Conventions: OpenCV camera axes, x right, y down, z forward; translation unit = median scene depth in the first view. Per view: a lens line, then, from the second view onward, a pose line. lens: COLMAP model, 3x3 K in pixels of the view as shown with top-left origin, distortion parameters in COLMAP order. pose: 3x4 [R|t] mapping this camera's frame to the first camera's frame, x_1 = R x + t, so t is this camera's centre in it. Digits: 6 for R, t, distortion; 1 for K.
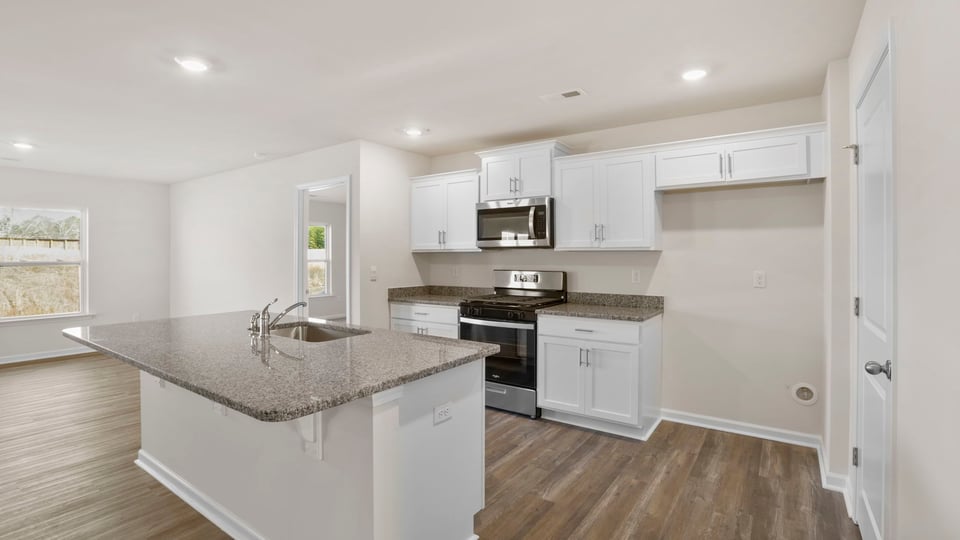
lens RADIAL K [[446.6, 0, 482.6], [0, 446.6, 260.1], [0, 0, 1]] dist [-0.028159, 0.023247]
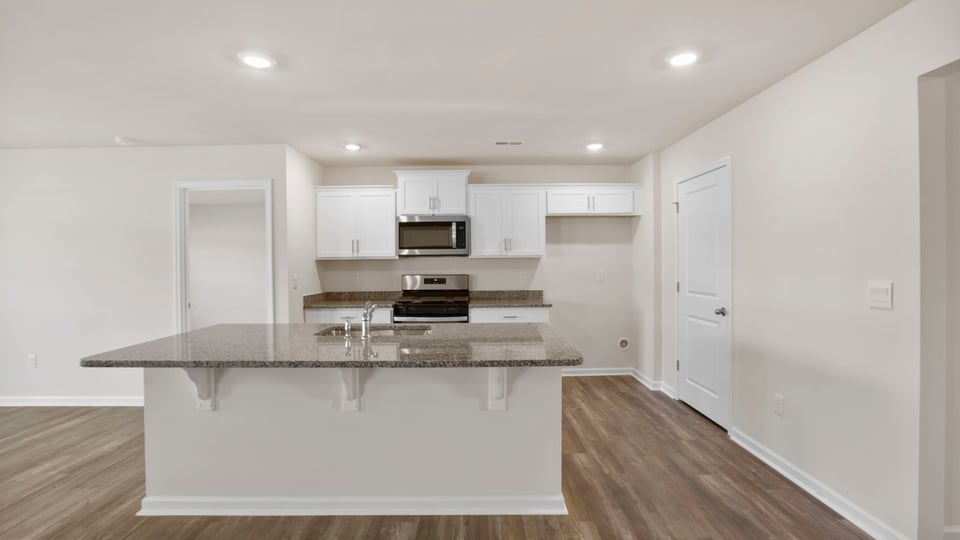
lens RADIAL K [[437.7, 0, 480.0], [0, 437.7, 270.0], [0, 0, 1]] dist [-0.002066, -0.000034]
pose [[0.820542, -0.015262, 0.571382, -0.549685], [0.013296, 0.999883, 0.007613, 0.003941], [-0.571431, 0.001350, 0.820649, -0.035912]]
